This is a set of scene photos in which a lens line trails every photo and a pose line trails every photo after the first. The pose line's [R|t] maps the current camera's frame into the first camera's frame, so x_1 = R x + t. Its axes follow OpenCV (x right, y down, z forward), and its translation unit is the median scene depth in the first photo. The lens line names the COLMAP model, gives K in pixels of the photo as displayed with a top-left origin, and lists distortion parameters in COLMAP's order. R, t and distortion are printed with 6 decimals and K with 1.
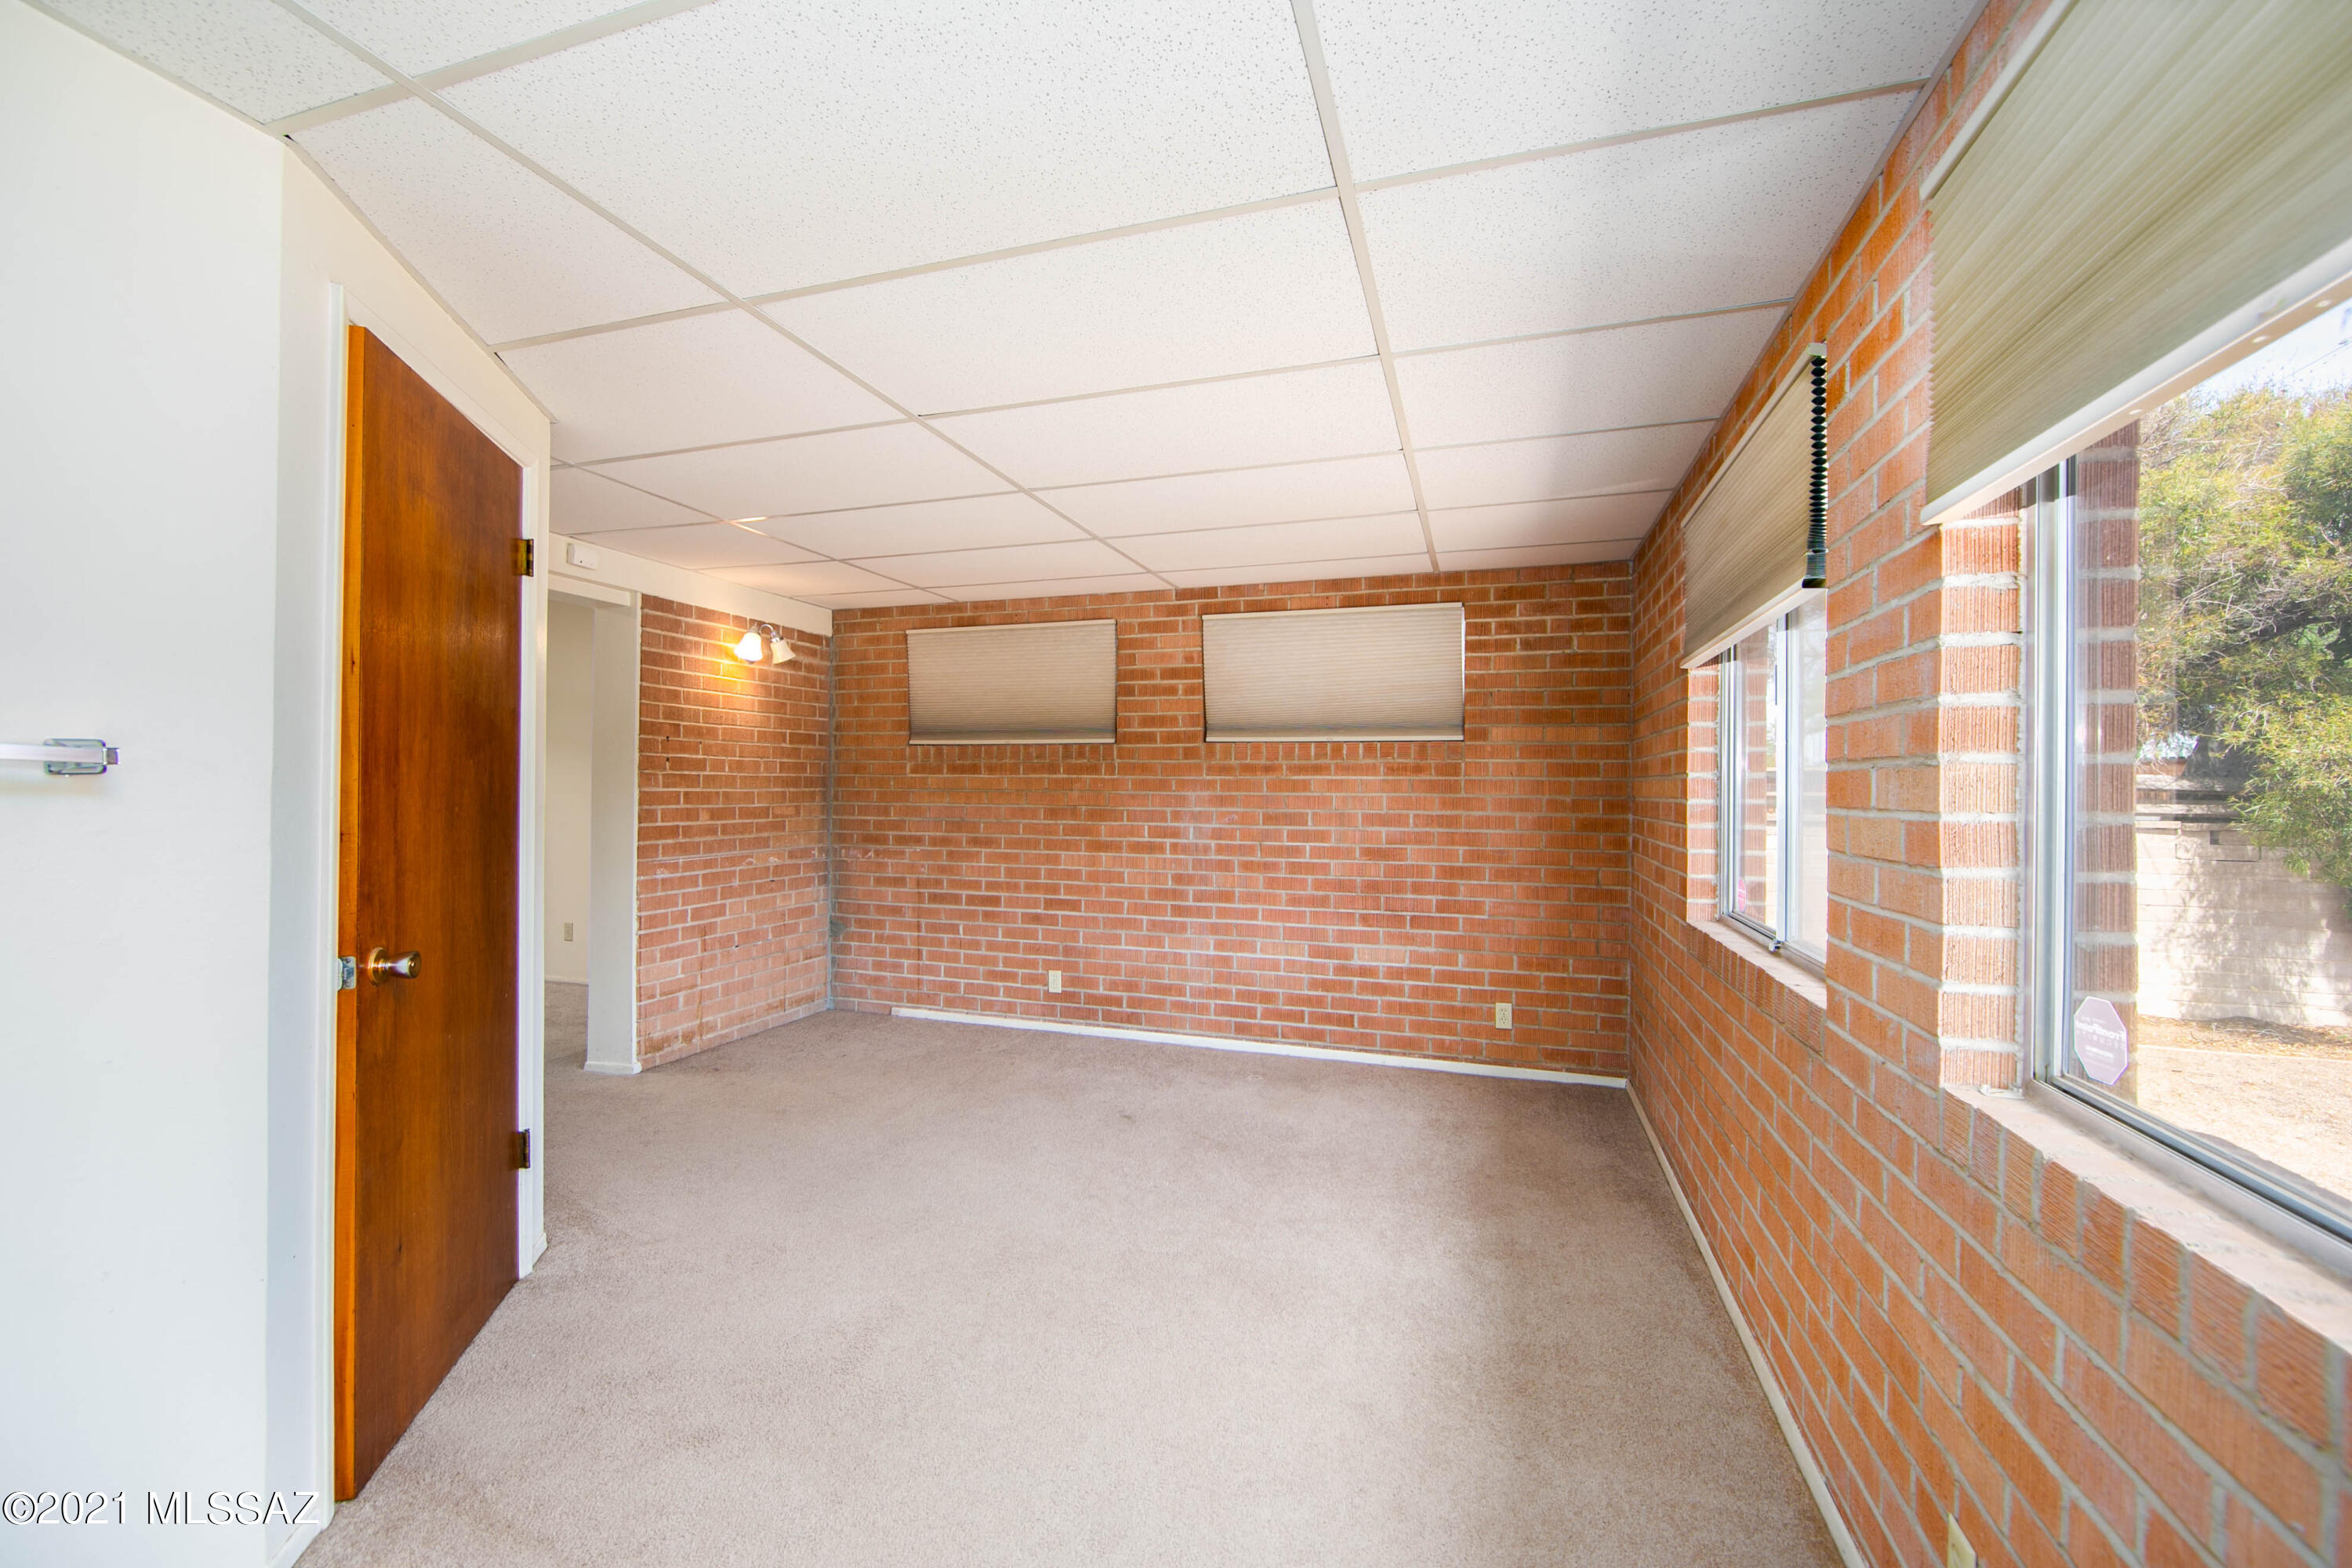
lens RADIAL K [[931.8, 0, 1191.1], [0, 931.8, 783.7], [0, 0, 1]] dist [-0.008934, 0.002221]
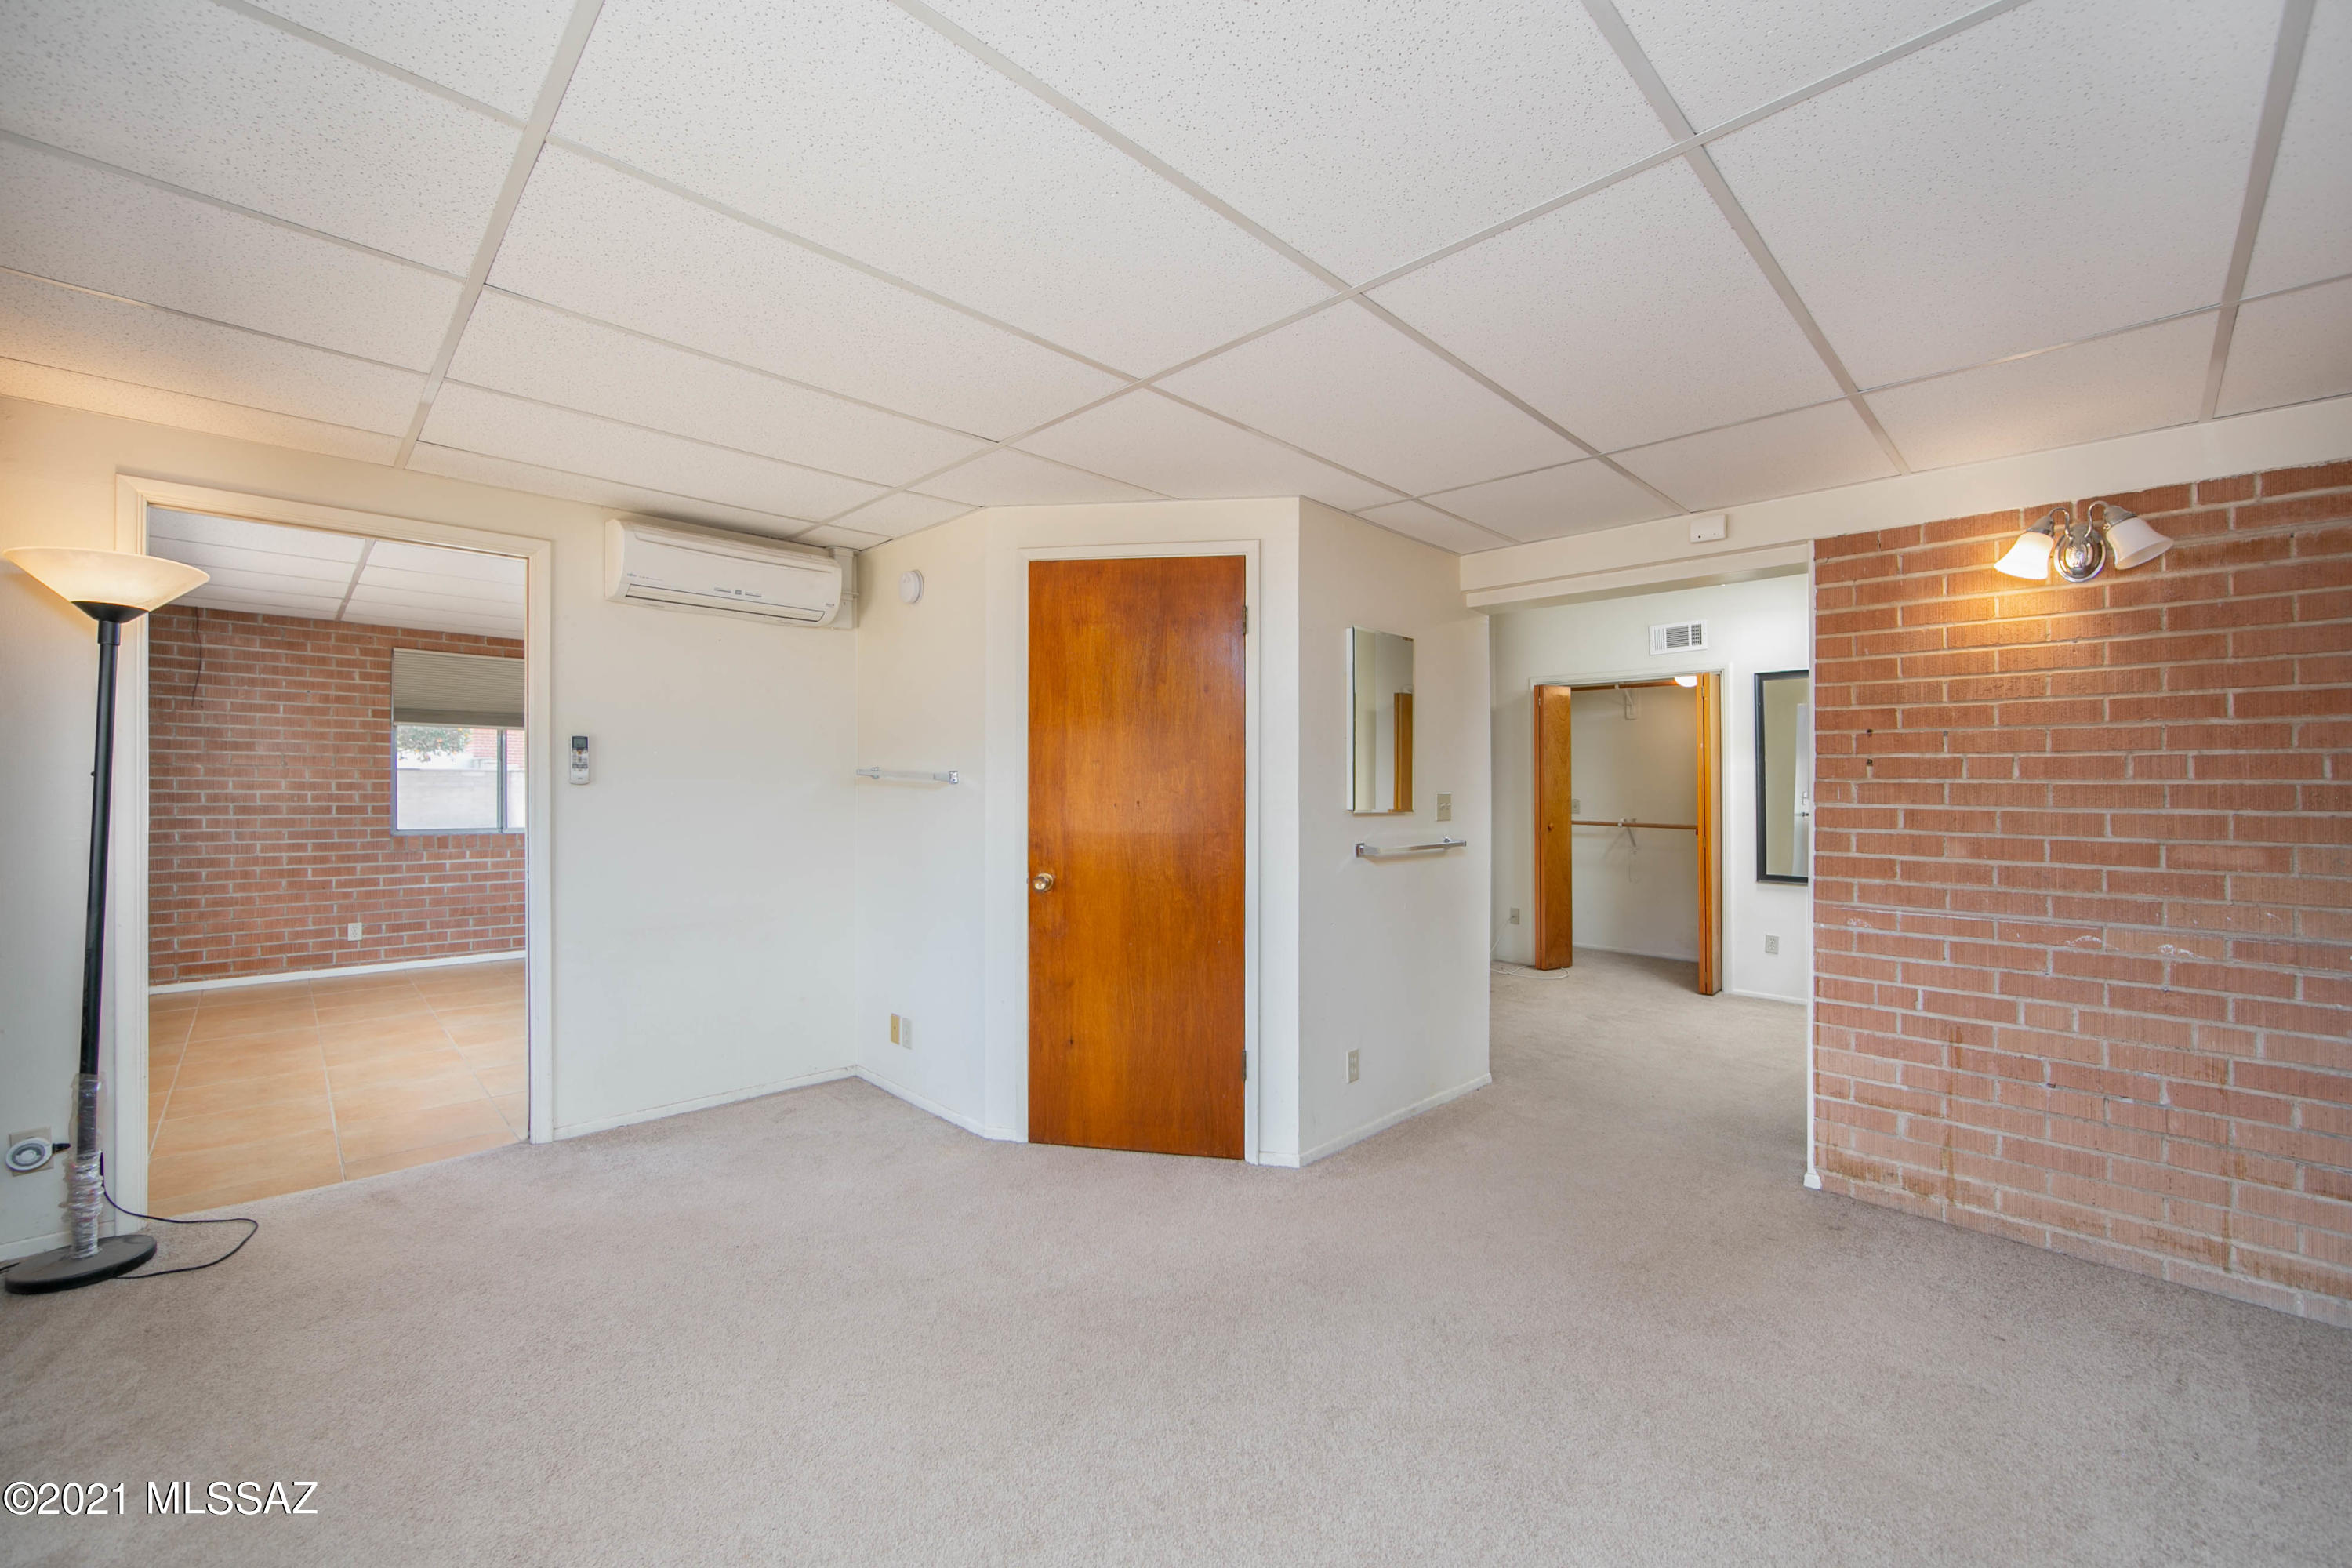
lens RADIAL K [[931.8, 0, 1194.5], [0, 931.8, 777.8], [0, 0, 1]] dist [-0.008934, 0.002221]
pose [[-0.464304, -0.013461, -0.885574, 0.264730], [-0.004360, 0.999907, -0.012913, -0.003461], [0.885665, -0.002134, -0.464319, 0.824410]]
